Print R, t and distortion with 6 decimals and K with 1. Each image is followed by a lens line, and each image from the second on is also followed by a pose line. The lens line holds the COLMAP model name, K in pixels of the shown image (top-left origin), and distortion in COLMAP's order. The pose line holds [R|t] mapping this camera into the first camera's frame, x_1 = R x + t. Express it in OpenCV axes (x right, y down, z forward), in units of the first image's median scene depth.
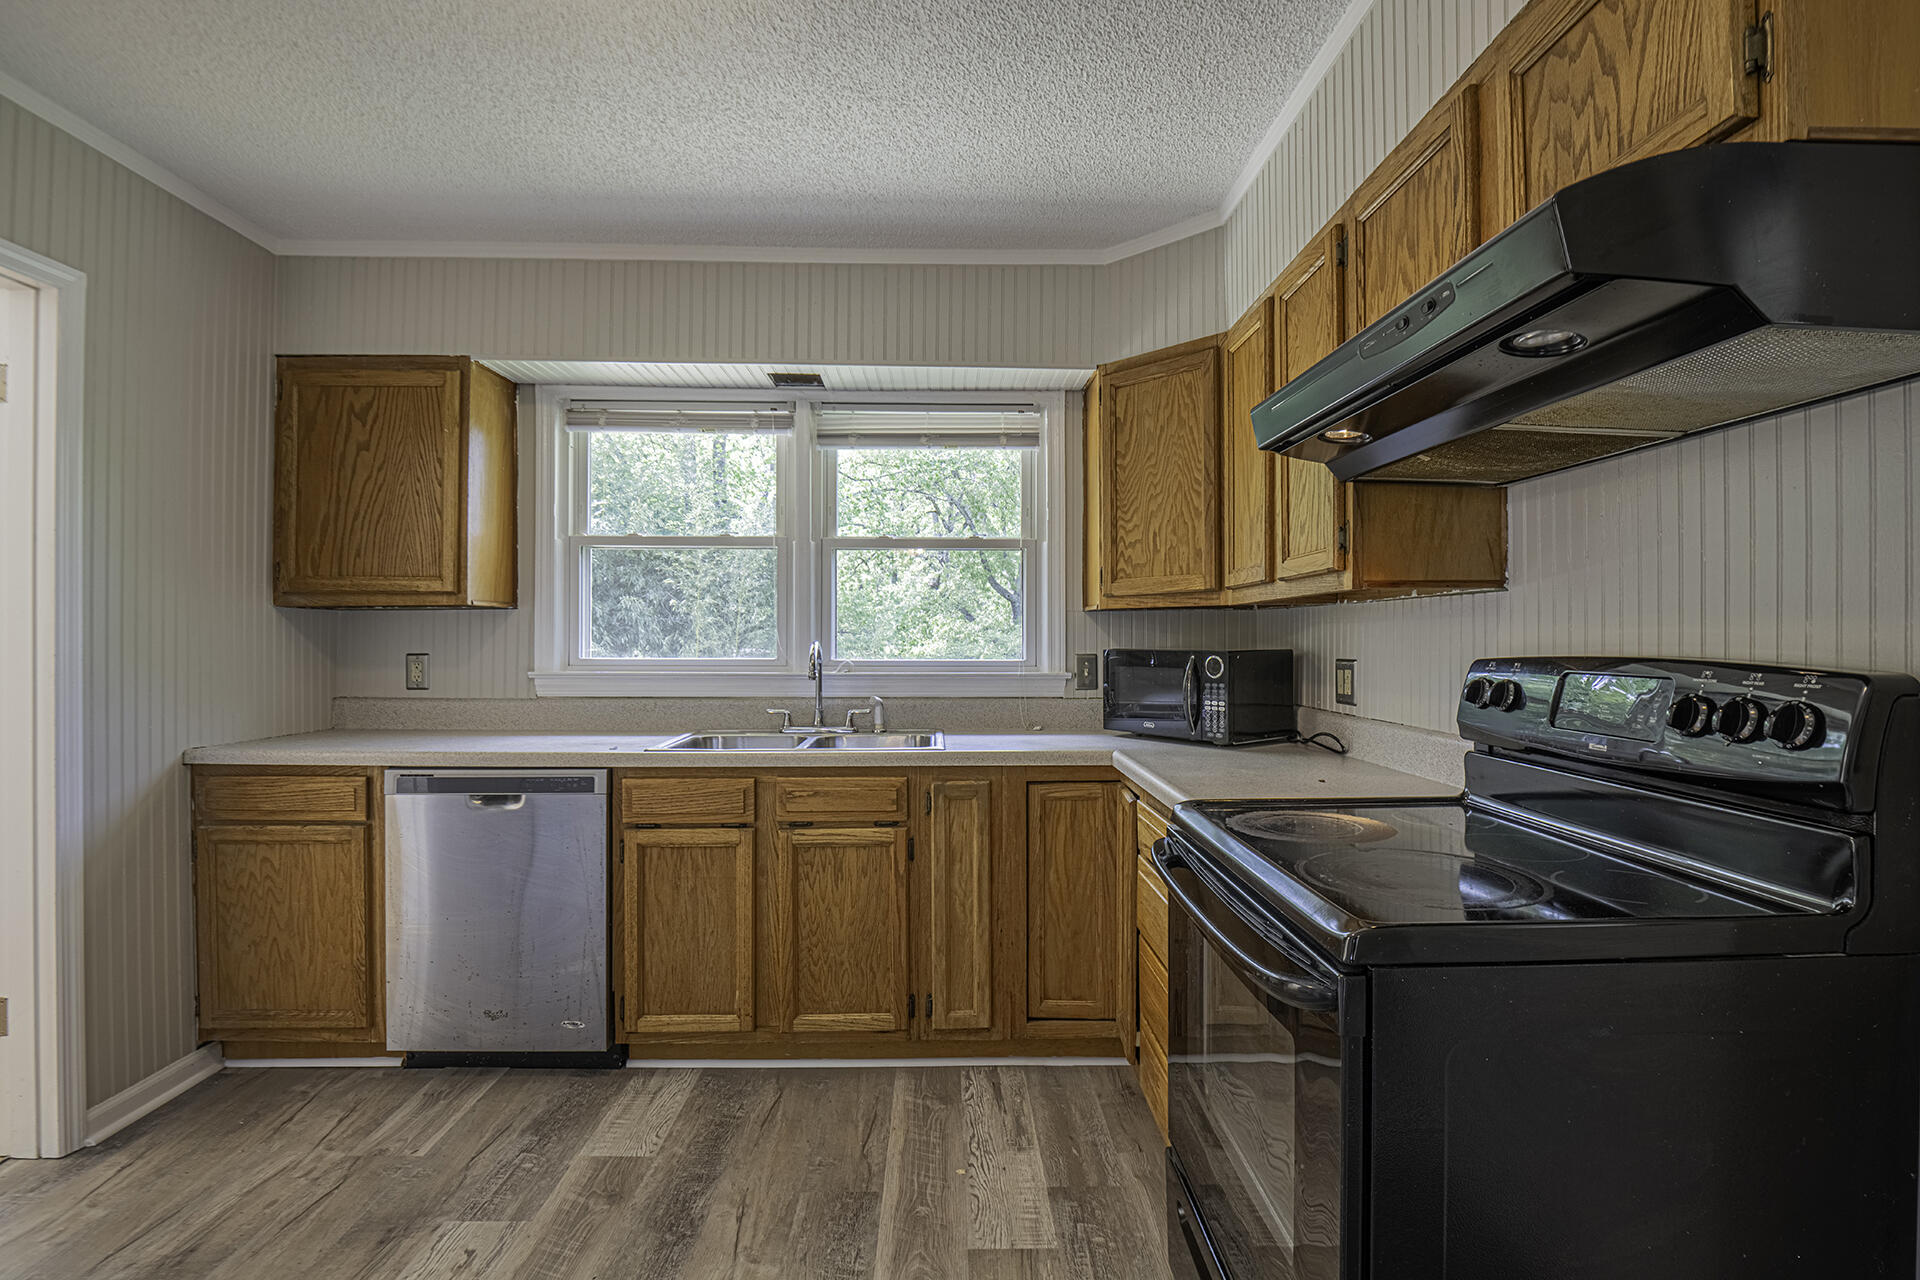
lens RADIAL K [[912.1, 0, 983.4], [0, 912.1, 645.3], [0, 0, 1]] dist [-0.007669, -0.005807]
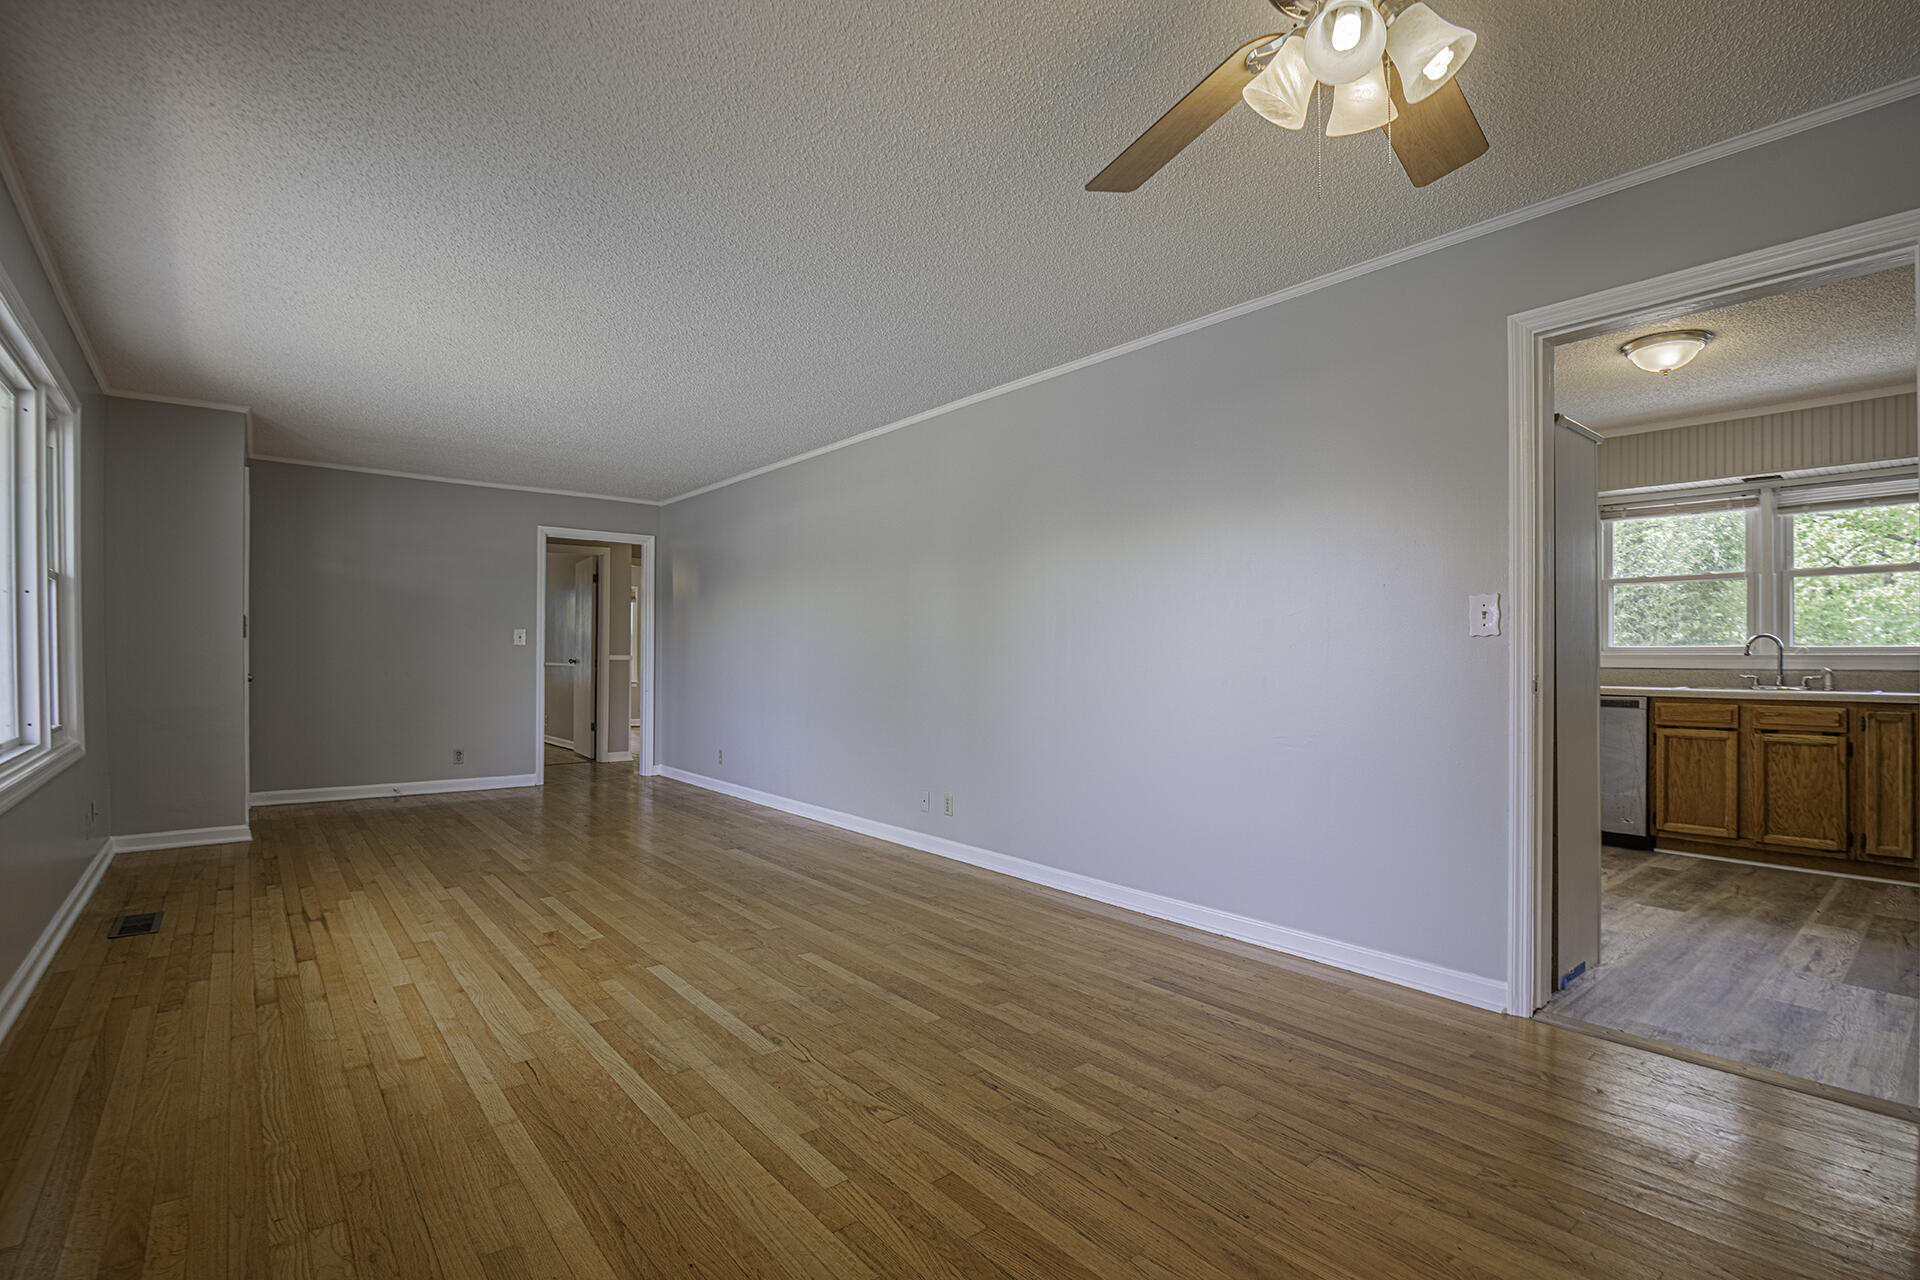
lens RADIAL K [[912.1, 0, 963.6], [0, 912.1, 667.9], [0, 0, 1]] dist [-0.007669, -0.005807]
pose [[0.621218, -0.000895, -0.783637, 0.218050], [-0.000359, 0.999999, -0.001427, 0.070514], [0.783638, 0.001168, 0.621217, -1.406579]]
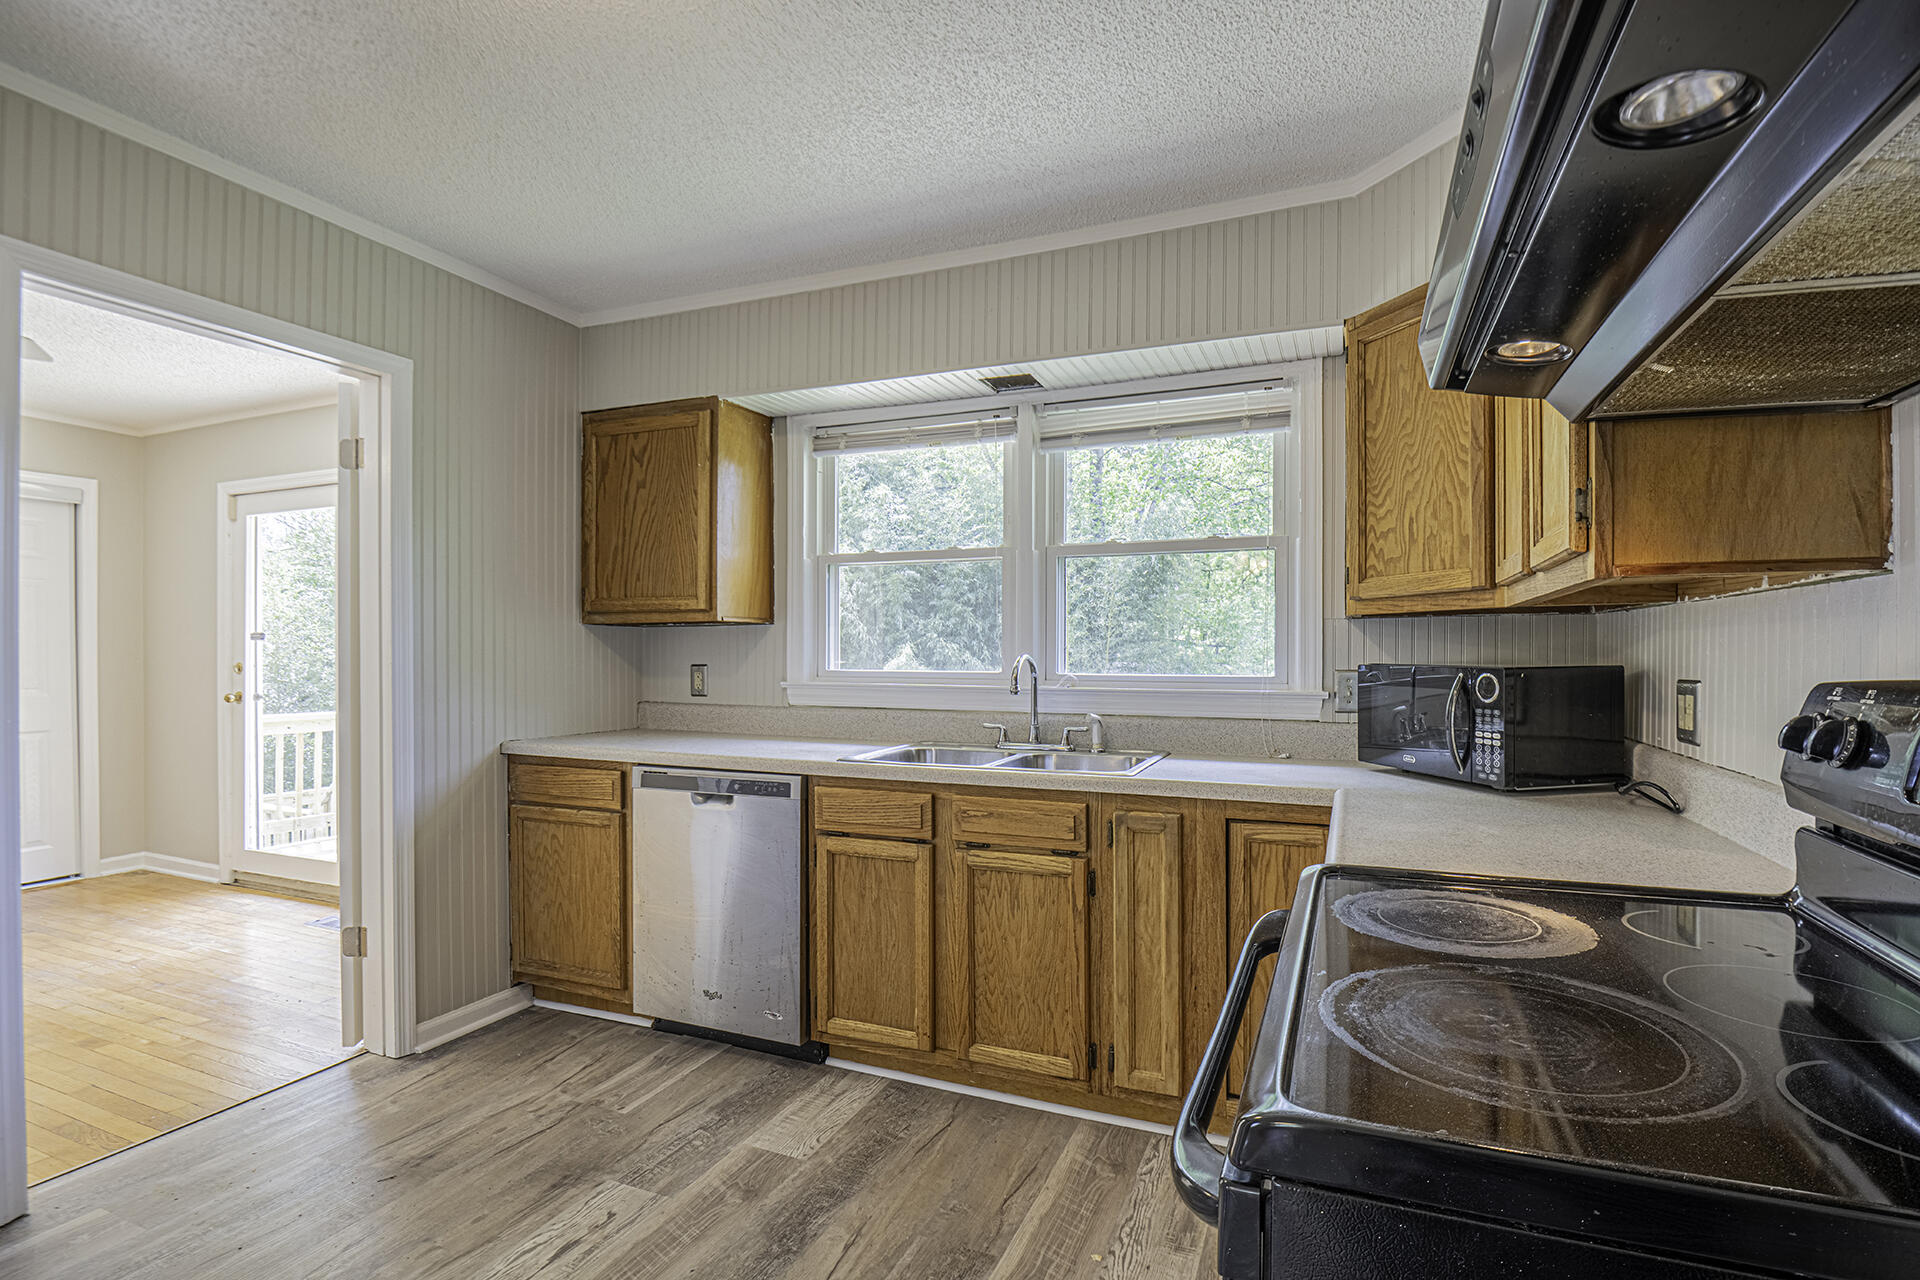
lens RADIAL K [[912.1, 0, 970.3], [0, 912.1, 662.4], [0, 0, 1]] dist [-0.007669, -0.005807]
pose [[0.909457, 0.004751, -0.415772, 0.187029], [-0.003118, 0.999985, 0.004607, 0.000324], [0.415787, -0.002893, 0.909457, 0.127135]]
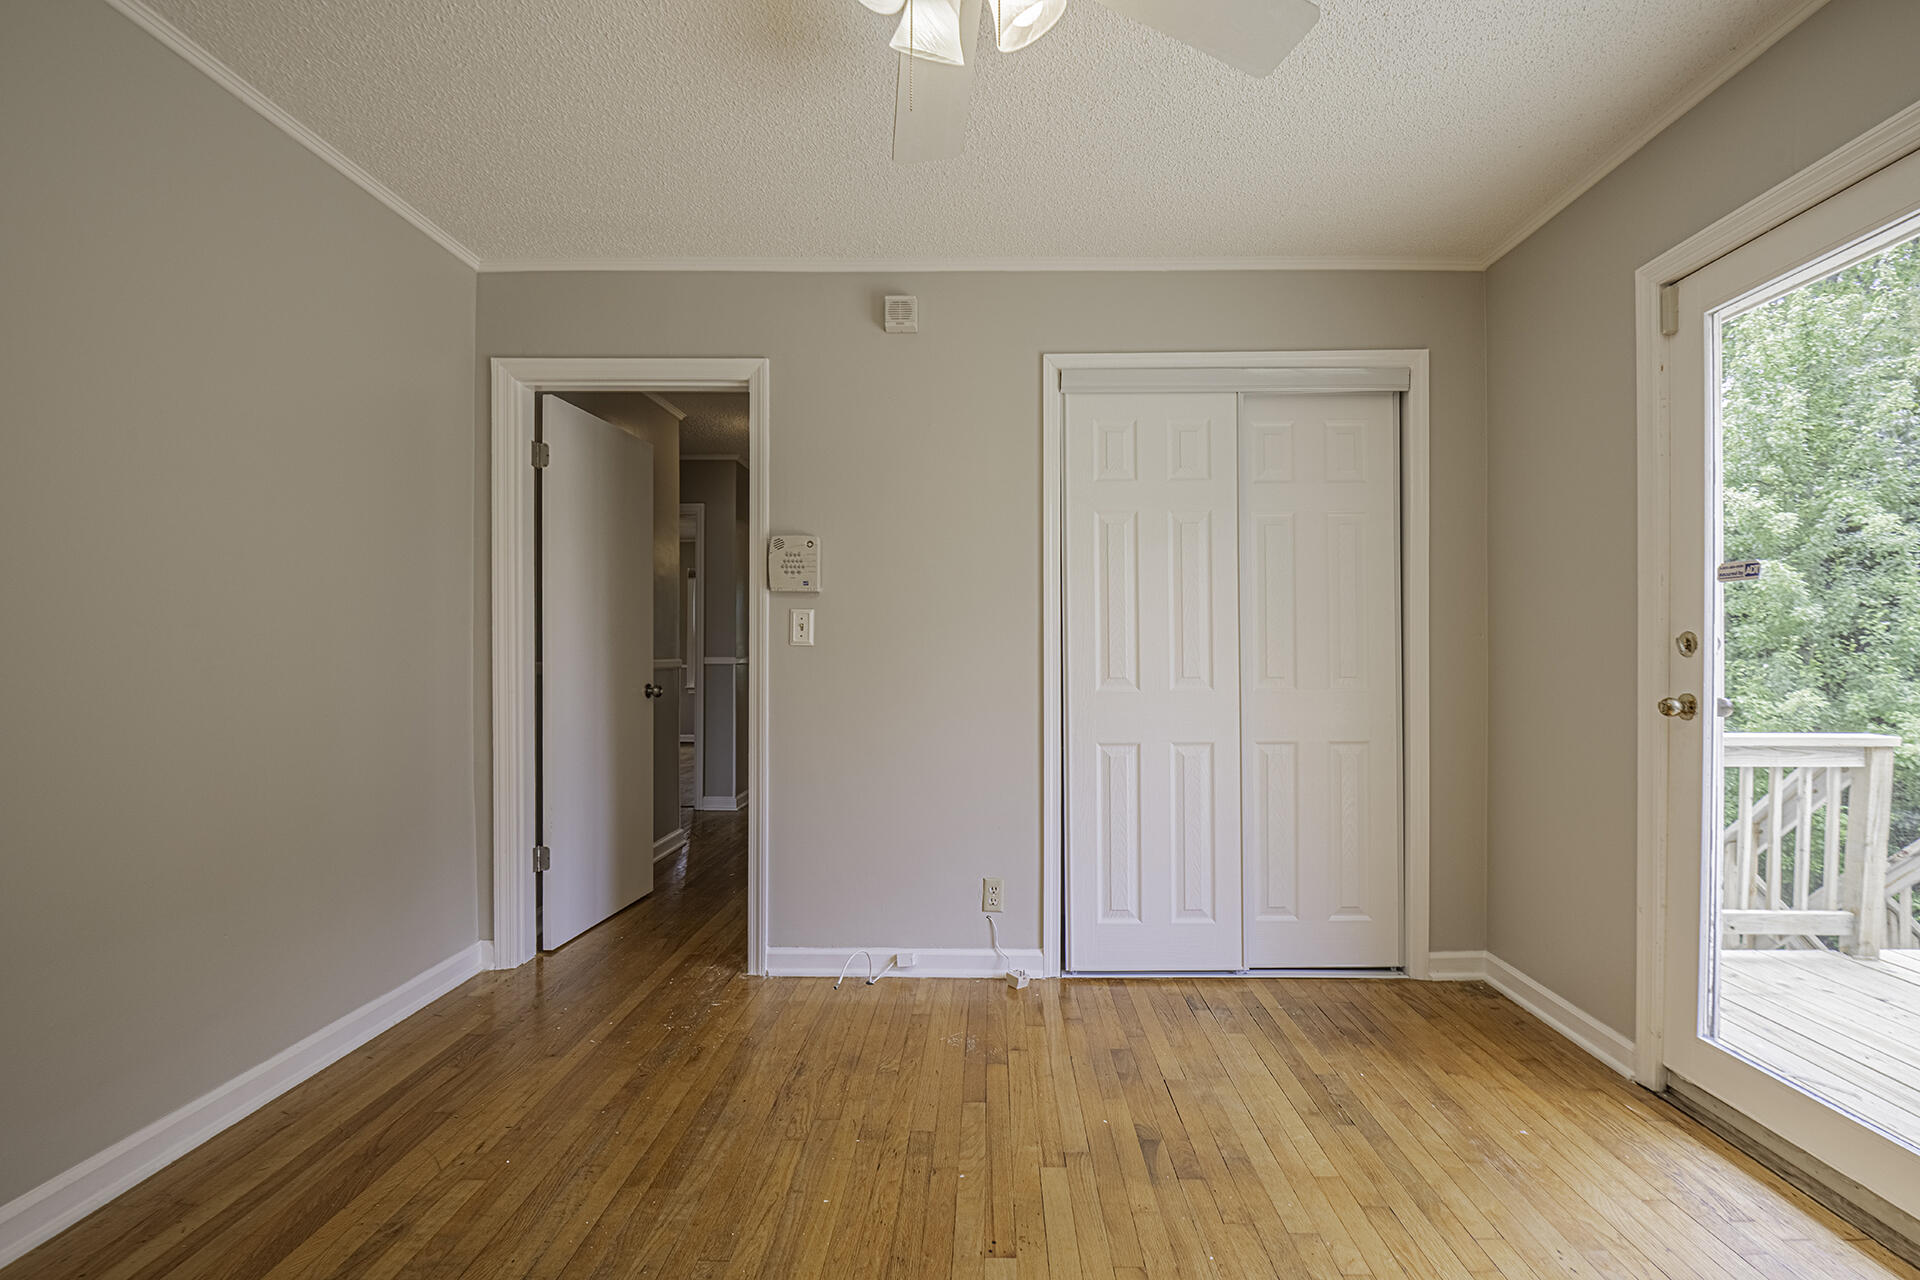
lens RADIAL K [[912.1, 0, 961.8], [0, 912.1, 651.6], [0, 0, 1]] dist [-0.007669, -0.005807]
pose [[-0.078378, -0.005148, -0.996910, -0.992412], [-0.005730, 0.999972, -0.004713, 0.040479], [0.996907, 0.005343, -0.078406, 0.554477]]
